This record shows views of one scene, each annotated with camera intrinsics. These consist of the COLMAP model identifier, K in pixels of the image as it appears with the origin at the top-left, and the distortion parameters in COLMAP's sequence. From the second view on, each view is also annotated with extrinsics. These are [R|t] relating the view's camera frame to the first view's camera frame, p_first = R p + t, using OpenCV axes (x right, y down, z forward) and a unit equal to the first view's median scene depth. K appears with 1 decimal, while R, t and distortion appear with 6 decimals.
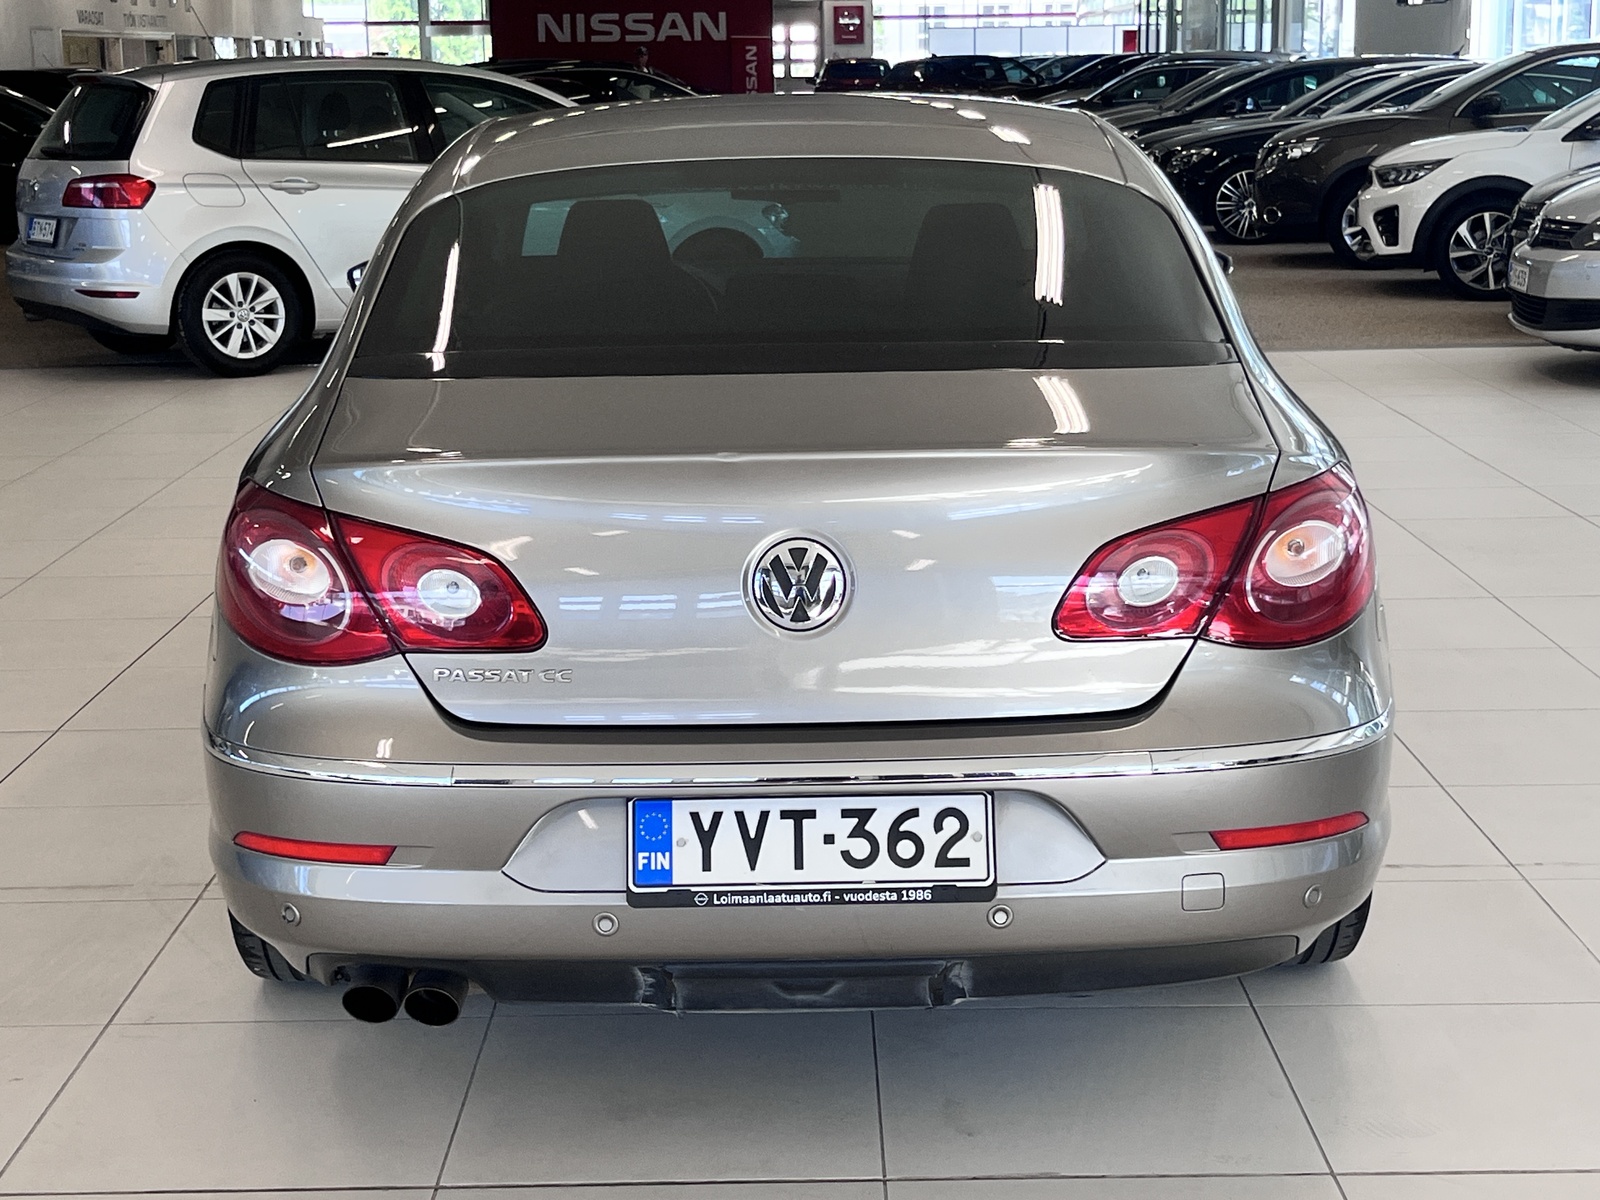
lens RADIAL K [[2535.6, 0, 800.0], [0, 2535.6, 600.0], [0, 0, 1]] dist [0.030357, -0.143561]
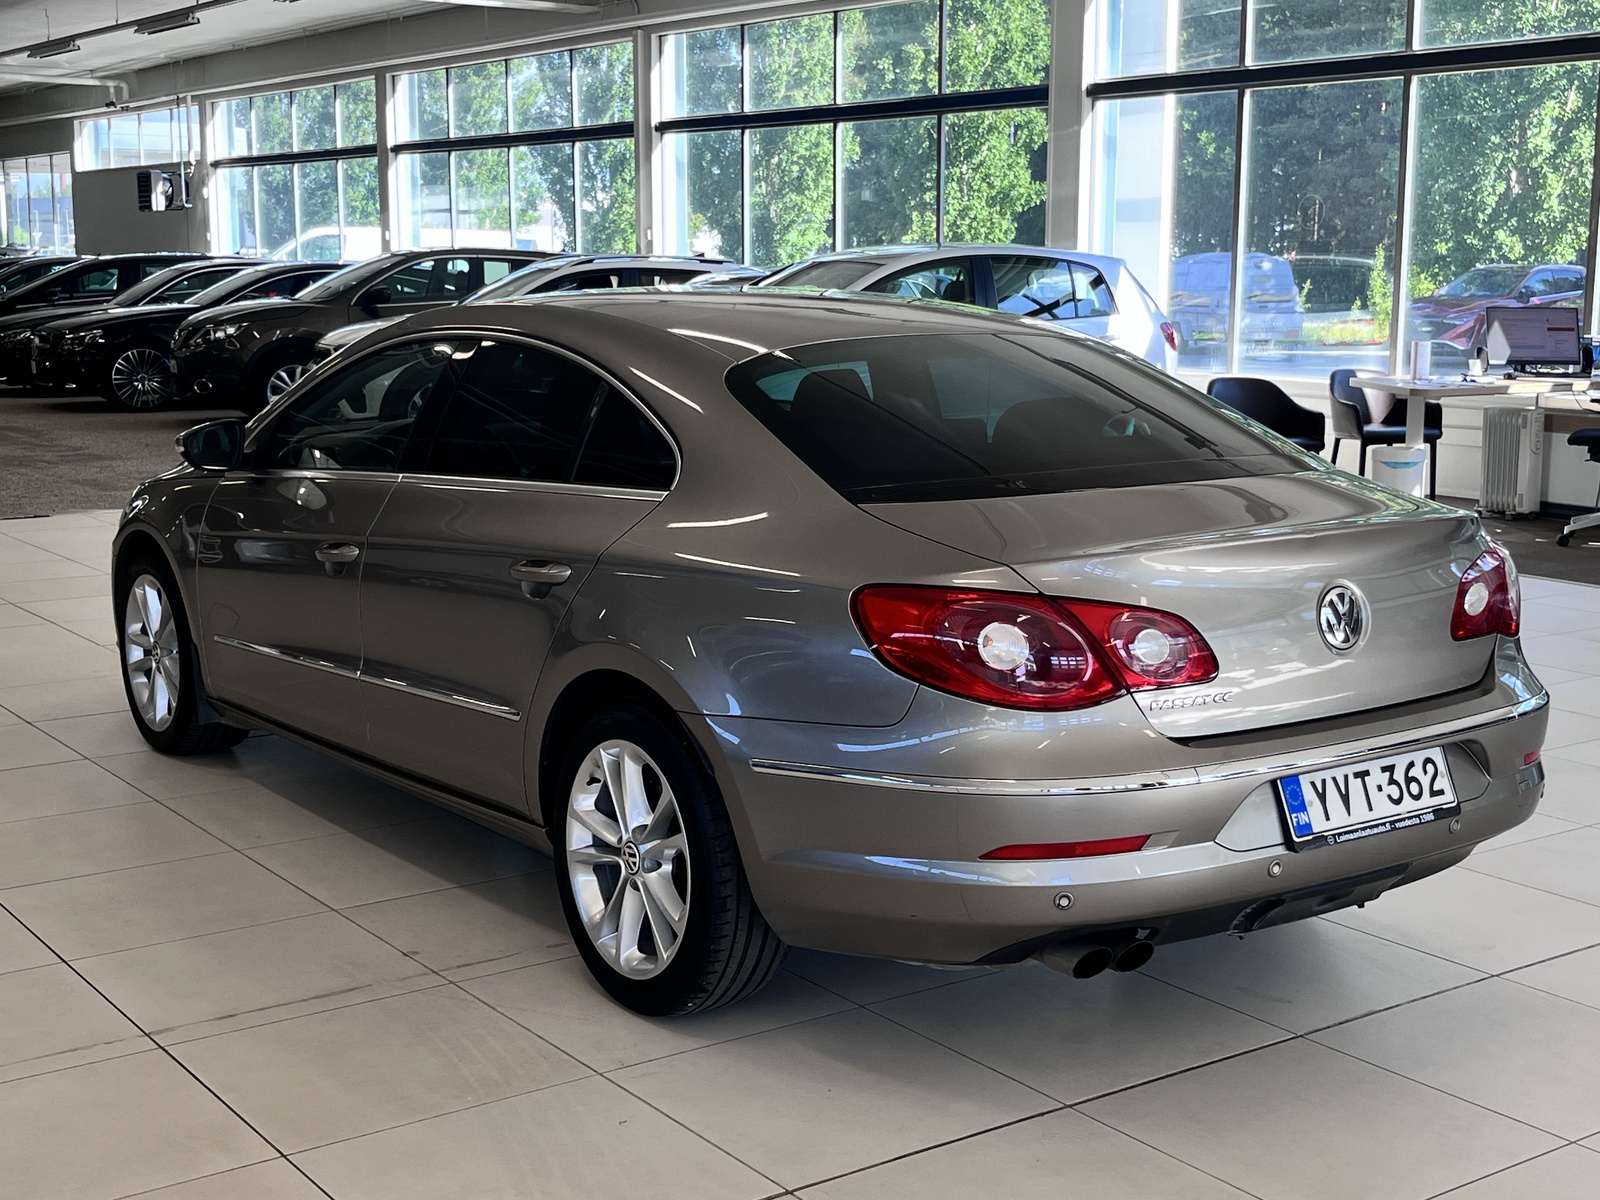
lens RADIAL K [[2155.0, 0, 800.0], [0, 2155.0, 600.0], [0, 0, 1]] dist [0.013794, 0.034726]
pose [[0.817535, -0.074908, 0.570986, -0.968436], [0.104846, 0.994294, -0.019676, -0.024801], [-0.566254, 0.075952, 0.820724, 0.154557]]
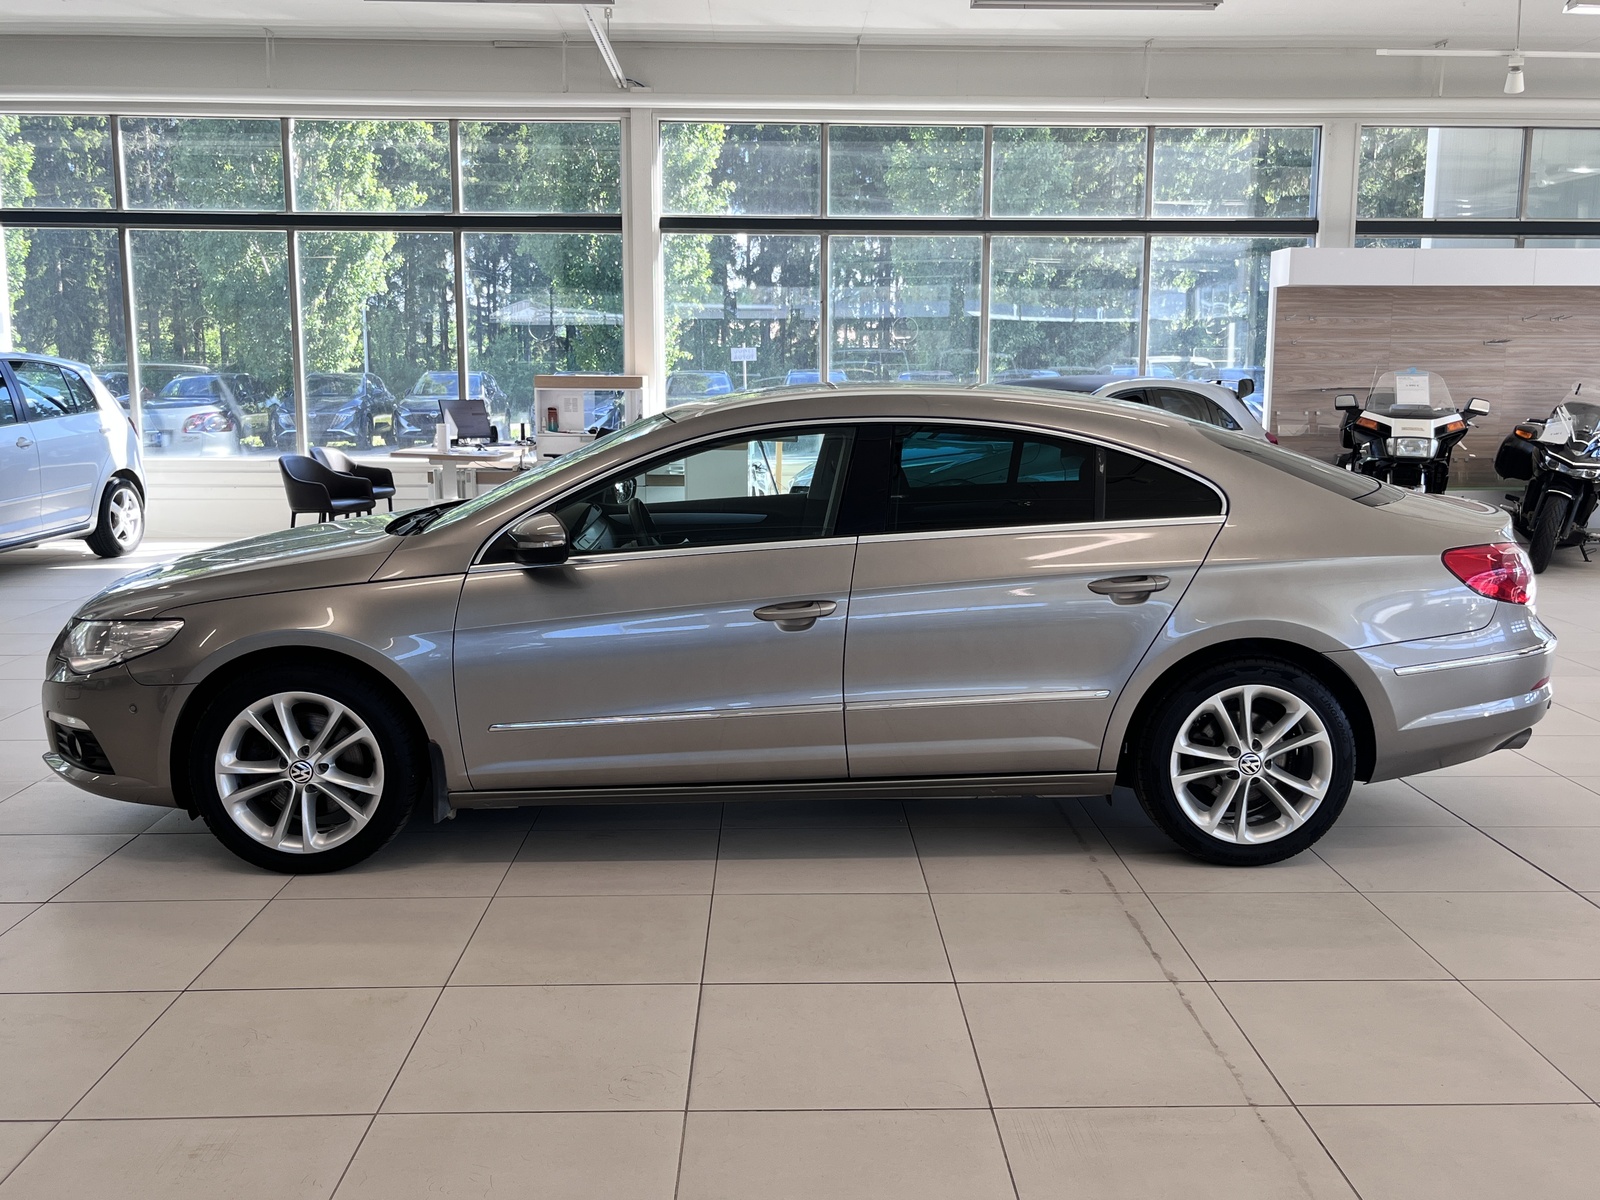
lens RADIAL K [[1612.4, 0, 800.0], [0, 1612.4, 600.0], [0, 0, 1]] dist [0.008221, 0.008131]
pose [[-0.067659, -0.106126, 0.992048, -1.652482], [0.205029, 0.971626, 0.117924, -0.280952], [-0.976414, 0.211378, -0.043980, 1.781412]]
